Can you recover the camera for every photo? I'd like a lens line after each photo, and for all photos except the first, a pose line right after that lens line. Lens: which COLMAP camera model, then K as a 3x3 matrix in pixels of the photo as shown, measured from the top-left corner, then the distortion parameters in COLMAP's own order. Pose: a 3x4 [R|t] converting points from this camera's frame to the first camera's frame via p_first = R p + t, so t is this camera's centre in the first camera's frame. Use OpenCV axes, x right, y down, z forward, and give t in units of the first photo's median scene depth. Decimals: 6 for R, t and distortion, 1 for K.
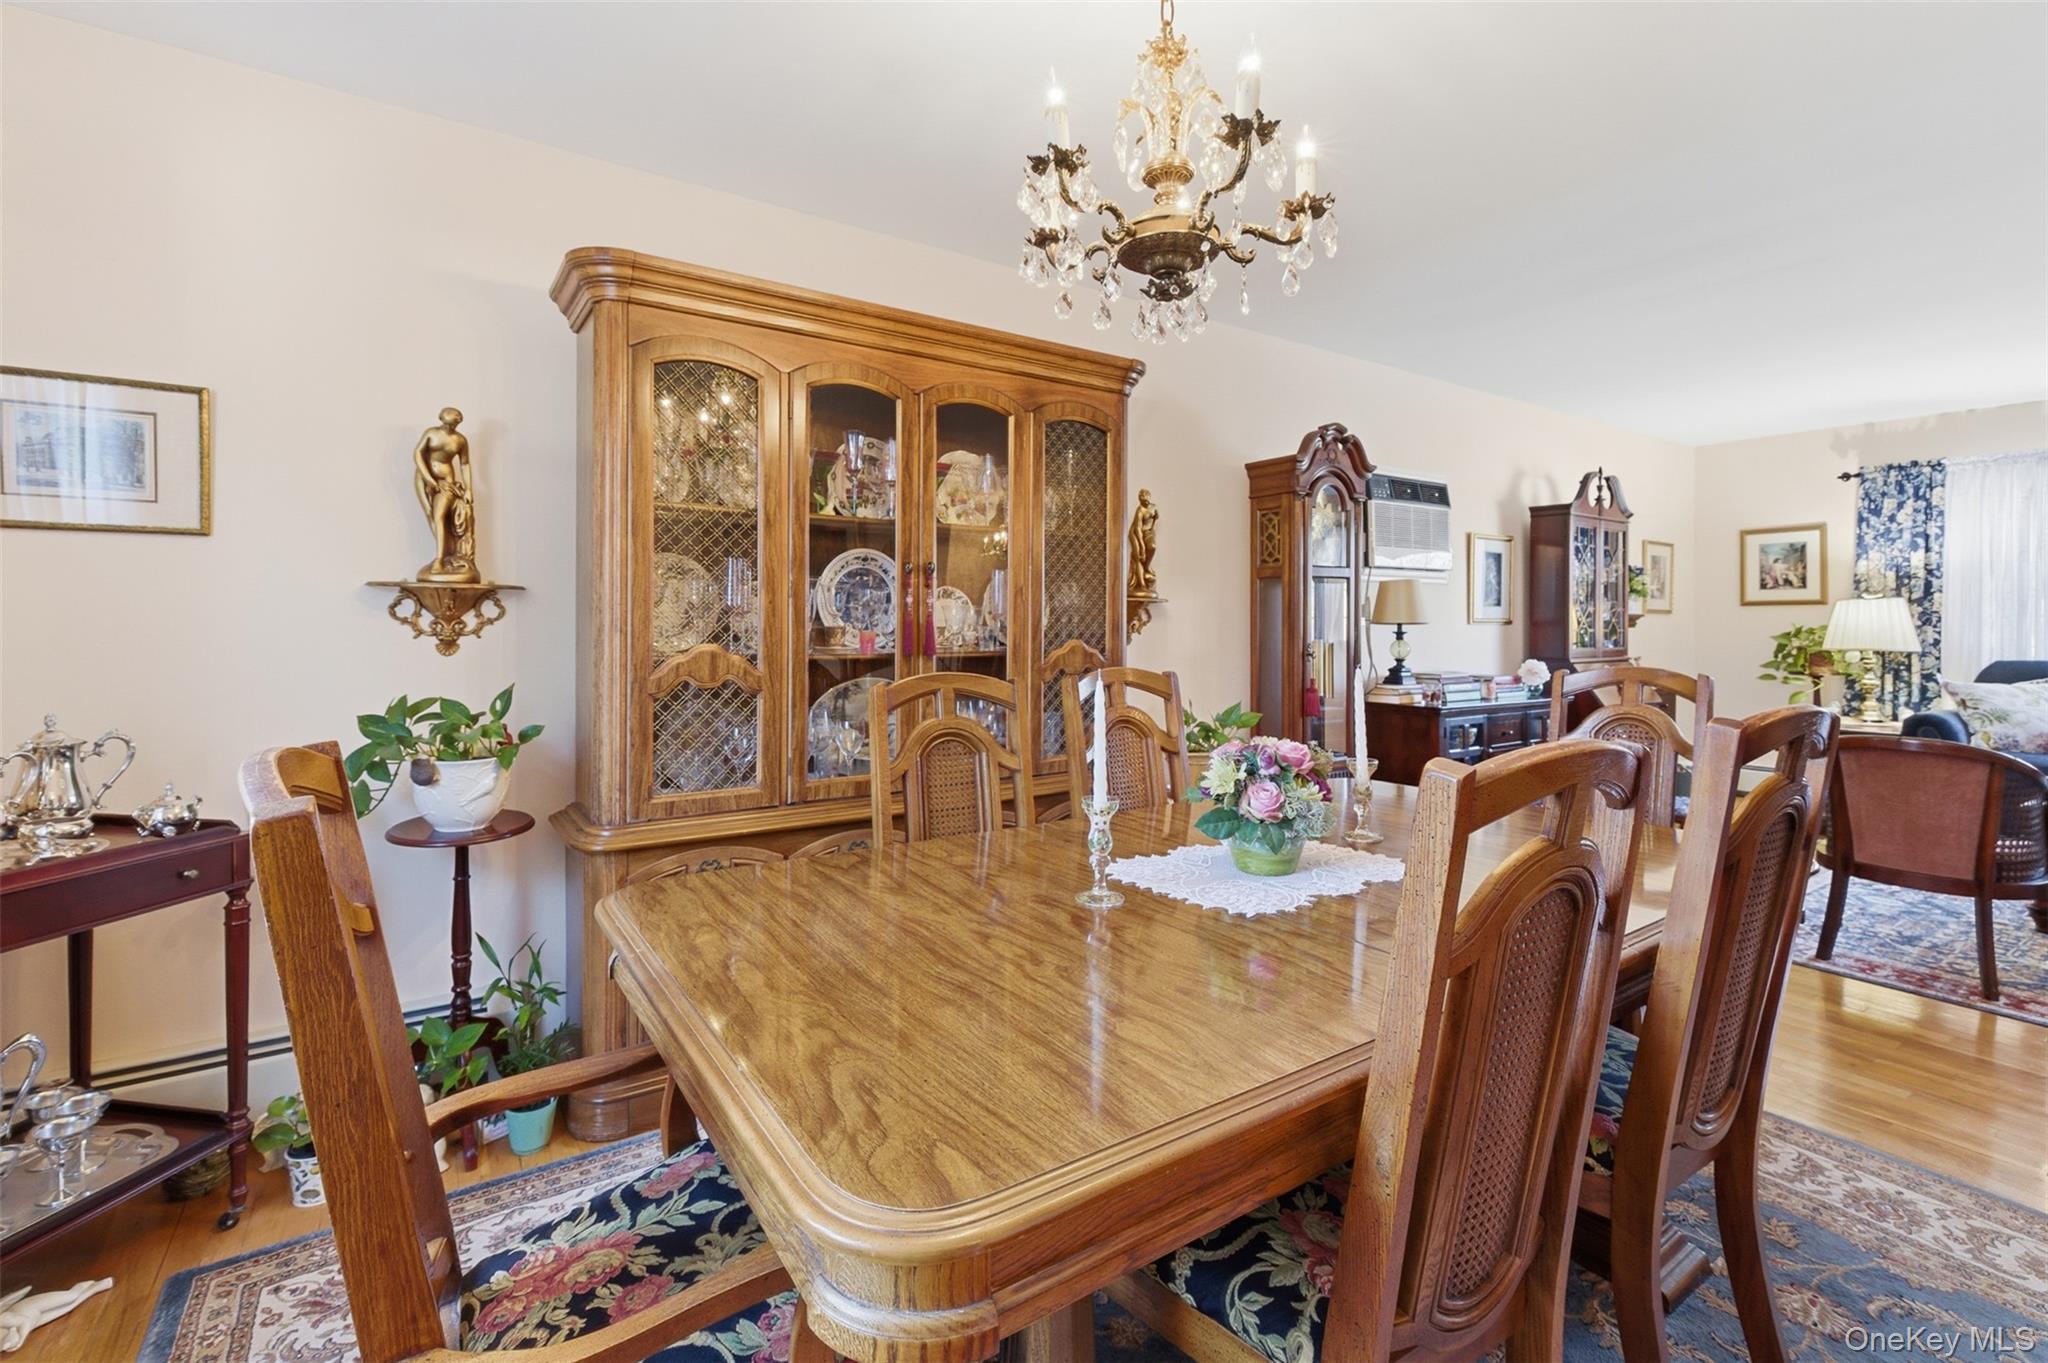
lens RADIAL K [[919.8, 0, 1013.0], [0, 919.8, 621.9], [0, 0, 1]] dist [-0.014797, 0.000248]
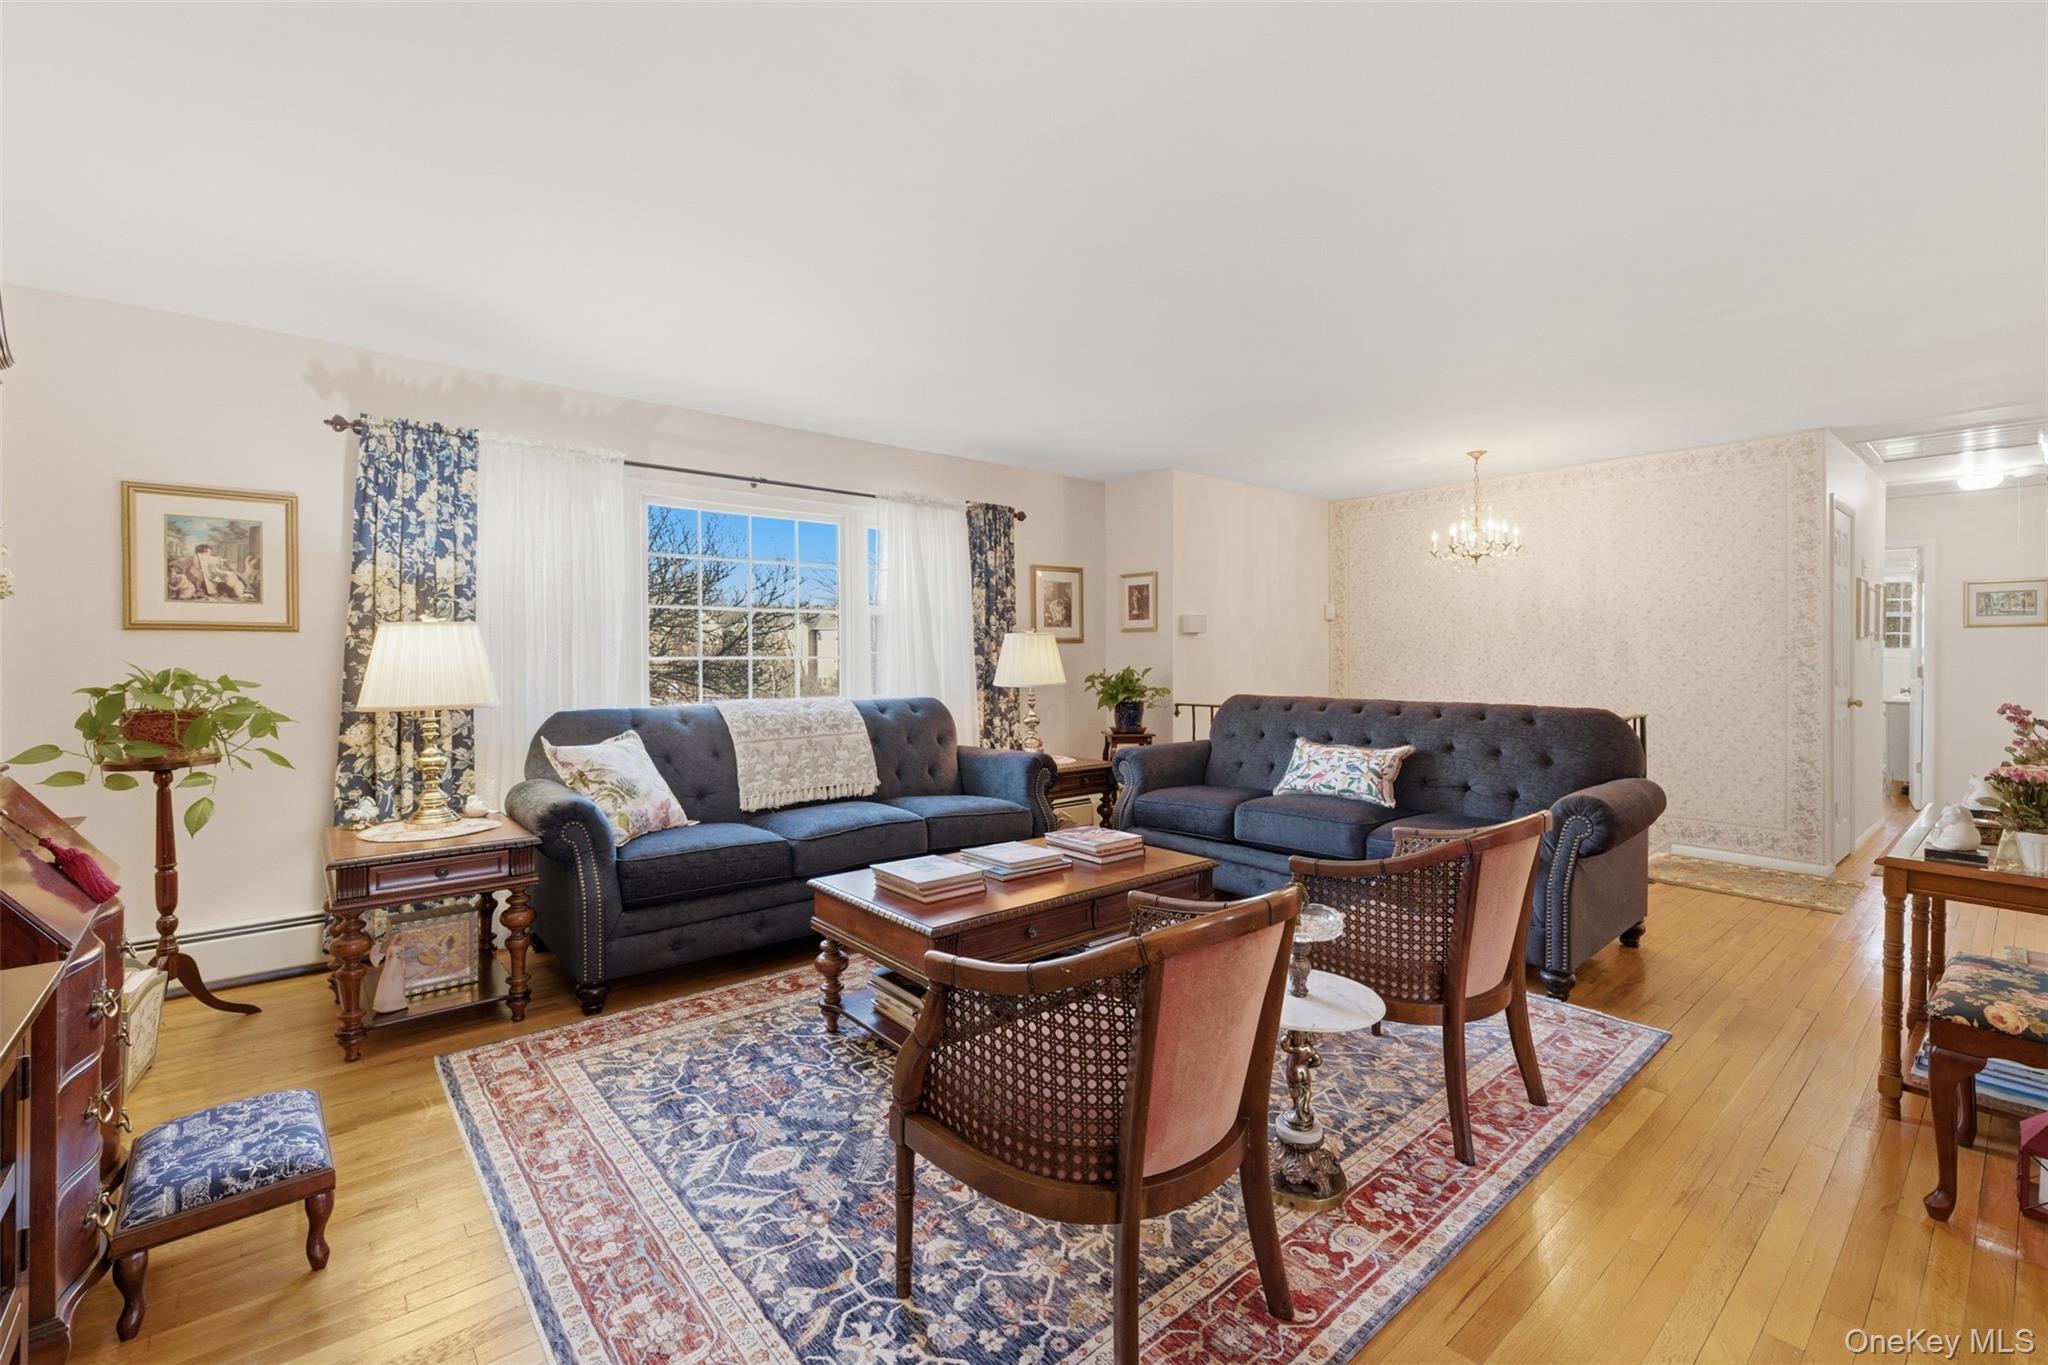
lens RADIAL K [[868.0, 0, 1008.8], [0, 868.0, 666.2], [0, 0, 1]] dist [-0.000287, 0.000636]
pose [[-0.122344, -0.010073, 0.992437, 0.292392], [-0.001078, 0.999949, 0.010017, -0.003209], [-0.992487, 0.000156, -0.122349, 0.649854]]
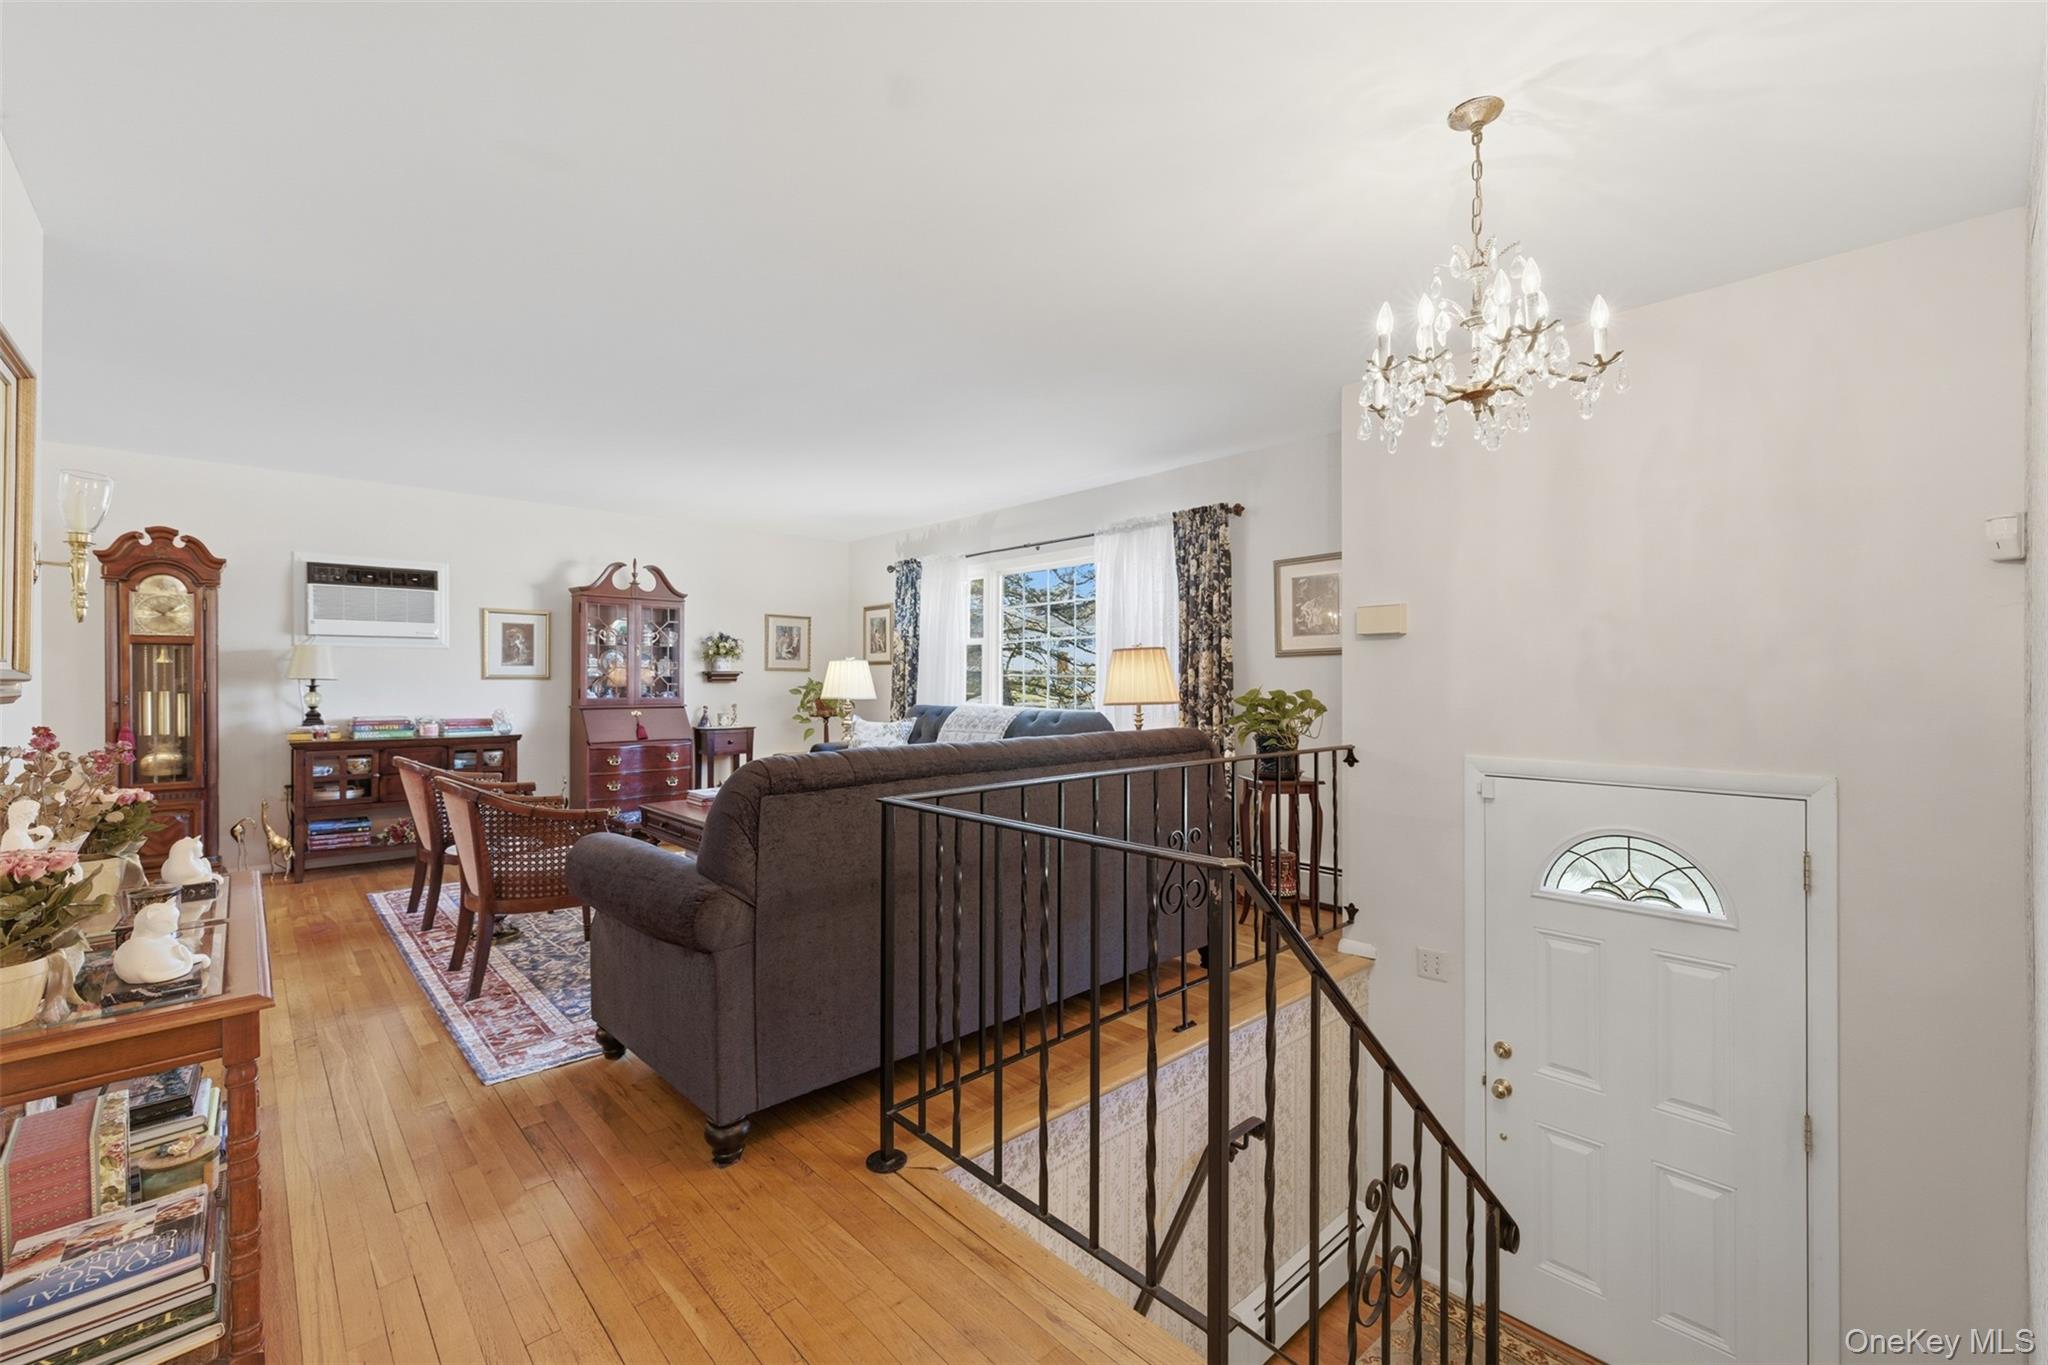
lens RADIAL K [[868.0, 0, 1062.5], [0, 868.0, 686.1], [0, 0, 1]] dist [-0.000287, 0.000636]
pose [[0.981866, -0.001749, 0.189566, 0.953891], [-0.000229, 0.999946, 0.010412, -0.000894], [-0.189574, -0.010266, 0.981813, -0.296376]]
